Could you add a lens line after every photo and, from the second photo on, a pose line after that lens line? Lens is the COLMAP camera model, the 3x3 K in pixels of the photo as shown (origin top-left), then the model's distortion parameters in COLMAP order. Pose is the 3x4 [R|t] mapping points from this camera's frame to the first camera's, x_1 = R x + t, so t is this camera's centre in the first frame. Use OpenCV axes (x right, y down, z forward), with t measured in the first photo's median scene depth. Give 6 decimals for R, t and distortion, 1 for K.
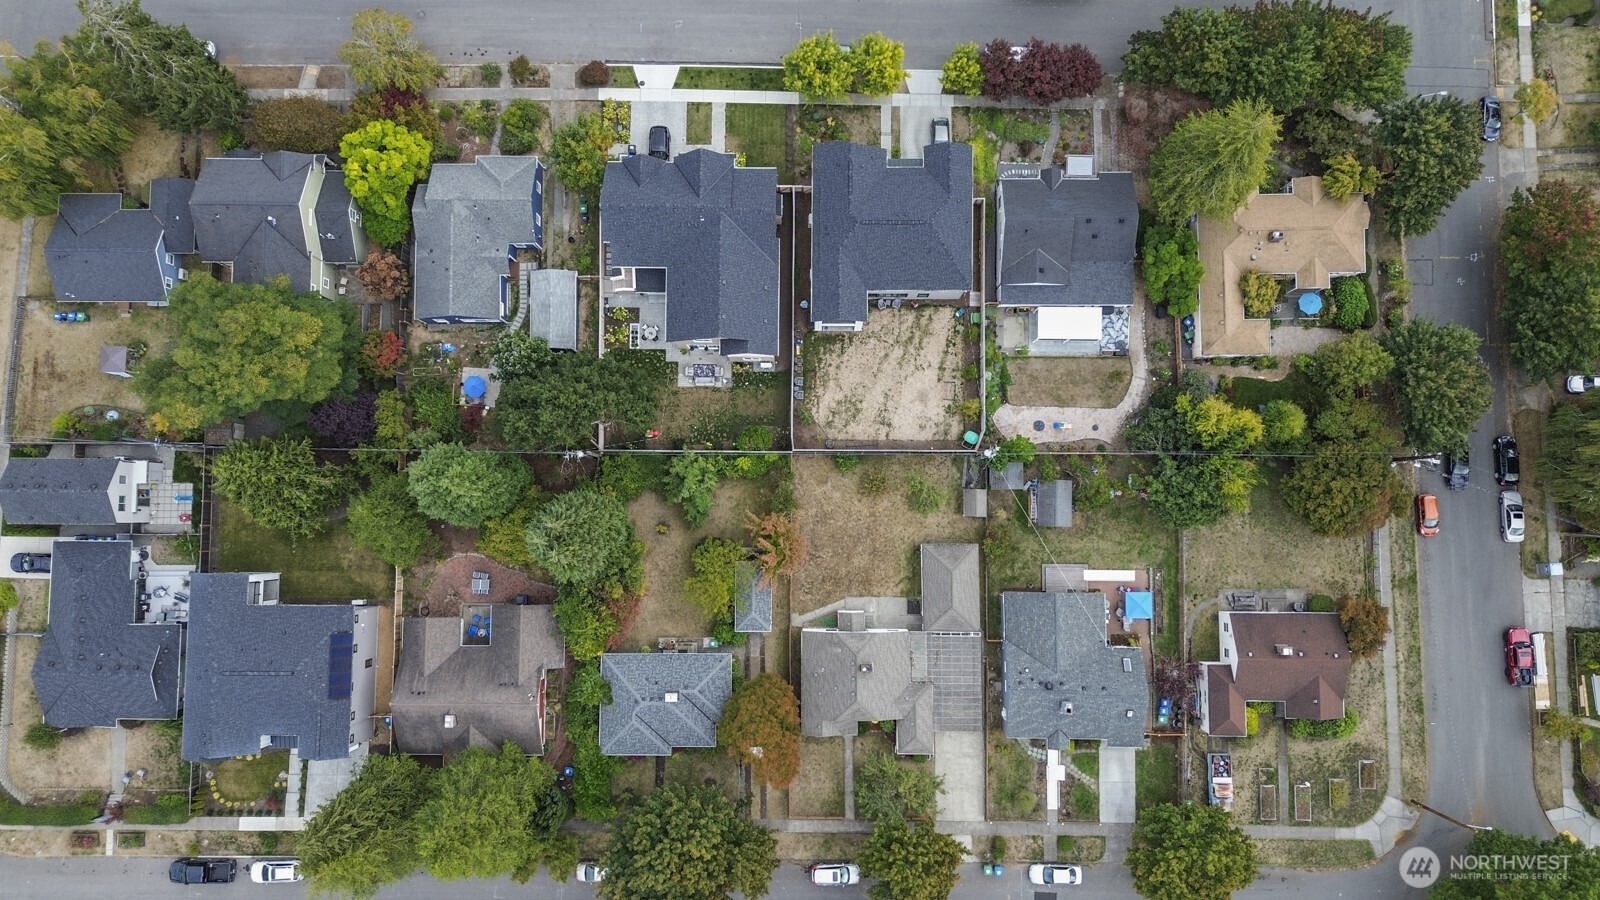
lens RADIAL K [[1130.9, 0, 800.7], [0, 1130.9, 441.7], [0, 0, 1]] dist [0.072811, -0.071493]
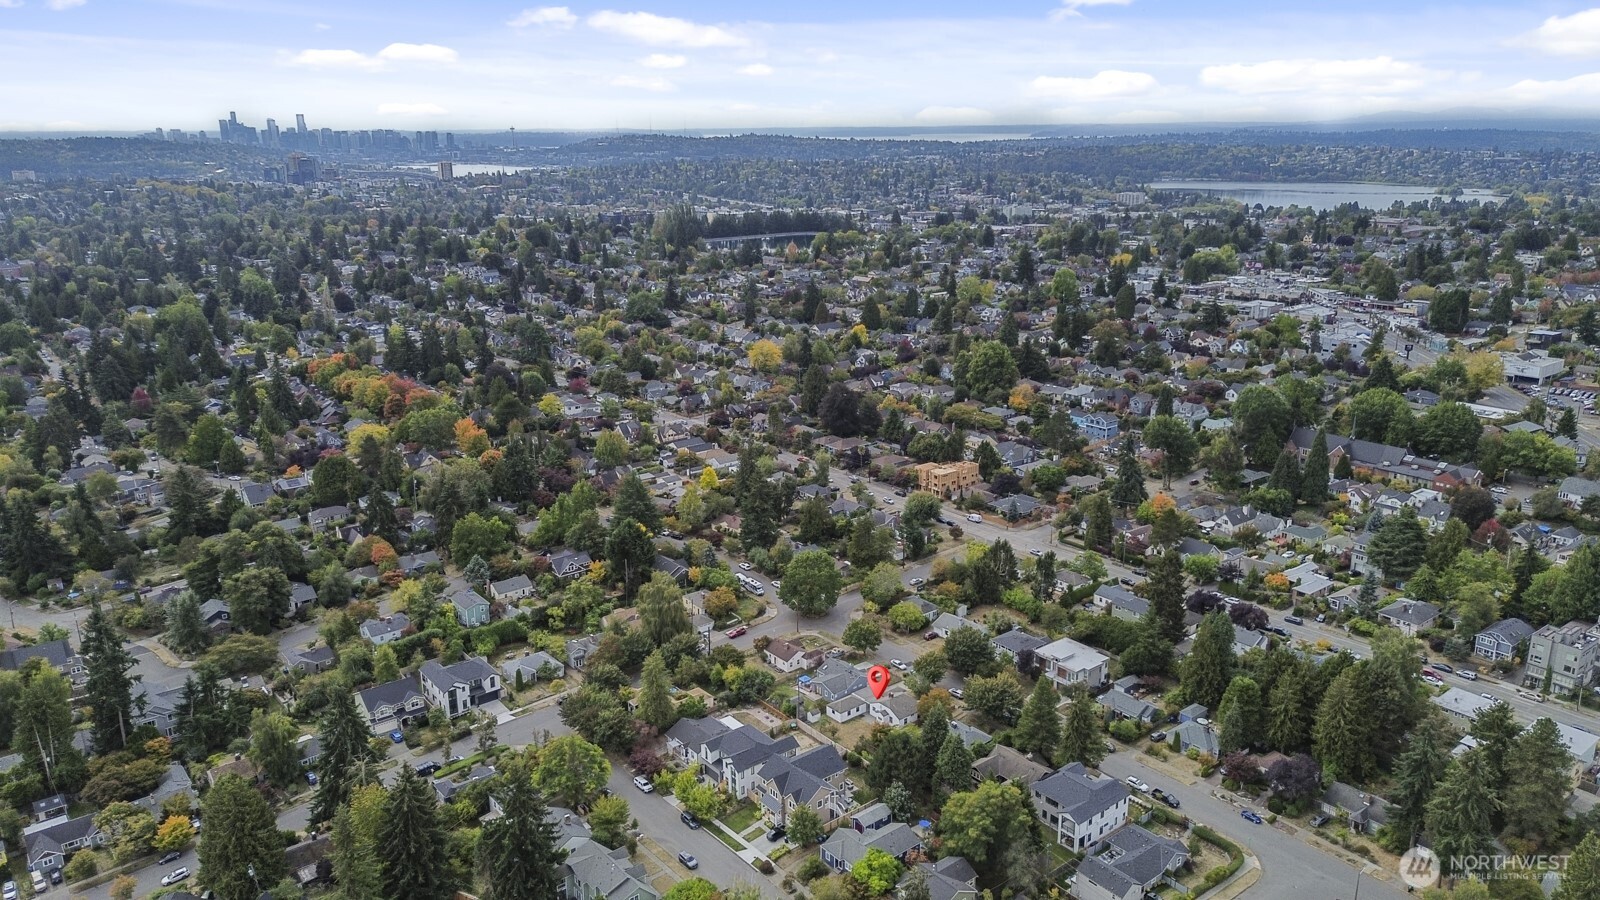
lens RADIAL K [[1121.9, 0, 805.1], [0, 1121.9, 449.3], [0, 0, 1]] dist [0.068616, -0.081710]
pose [[-0.631110, -0.199605, 0.749572, -1.564682], [0.774945, -0.119789, 0.620574, -1.420020], [-0.034079, 0.972527, 0.230282, -0.129146]]
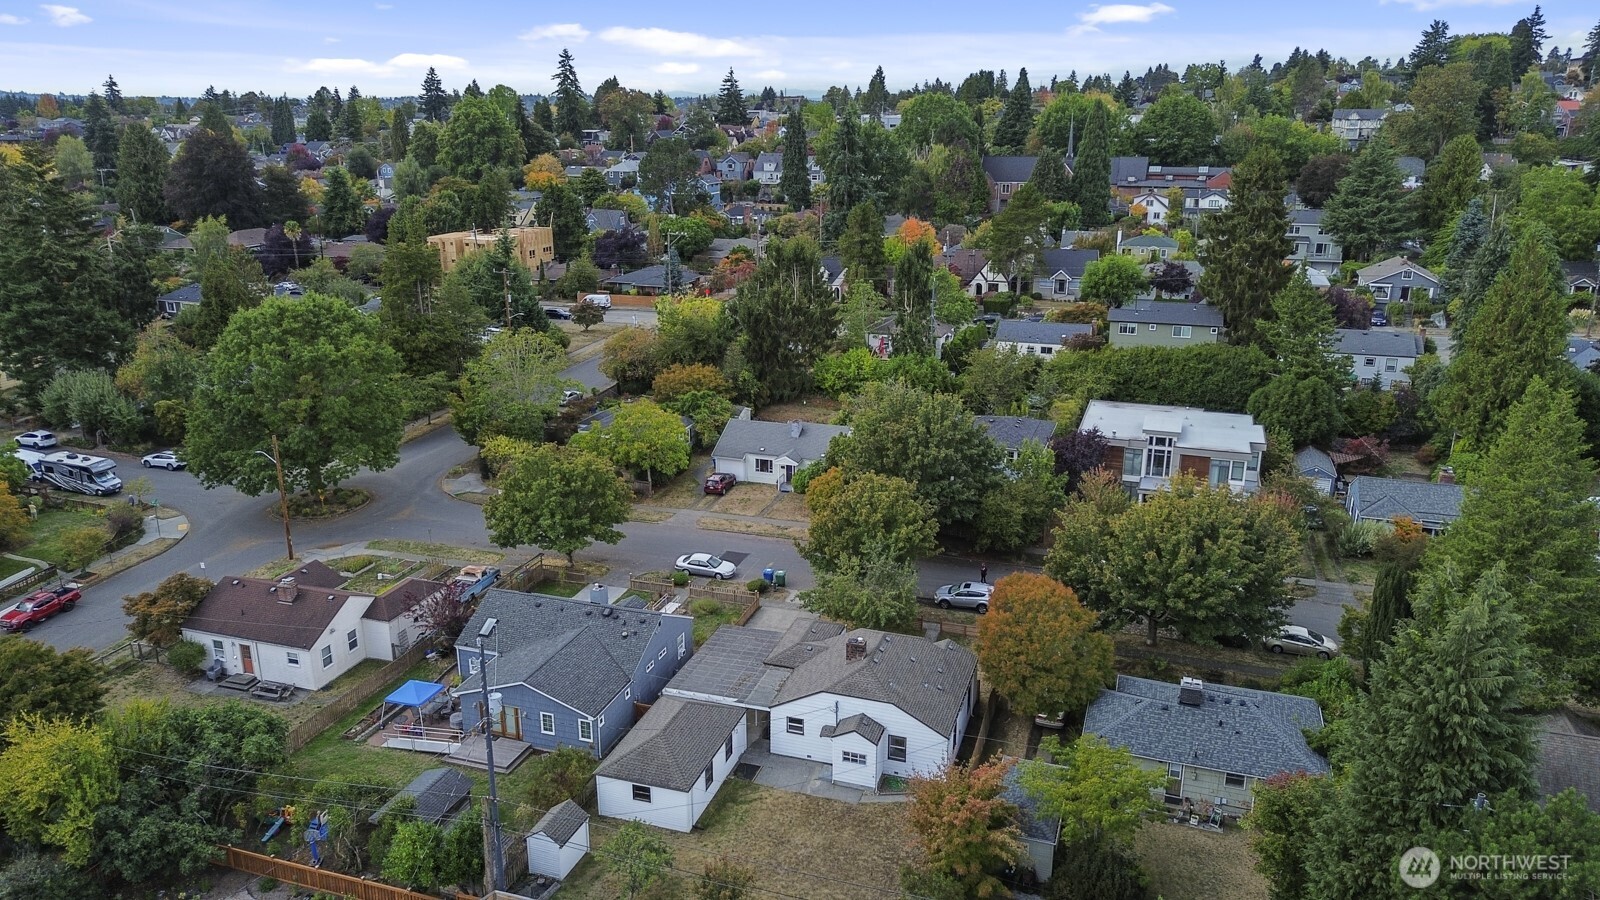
lens RADIAL K [[1130.9, 0, 800.7], [0, 1130.9, 441.7], [0, 0, 1]] dist [0.072811, -0.071493]
pose [[-0.947652, -0.079415, 0.309272, -0.090488], [0.319239, -0.215876, 0.922759, -0.340569], [-0.006516, 0.973186, 0.229927, 0.714815]]
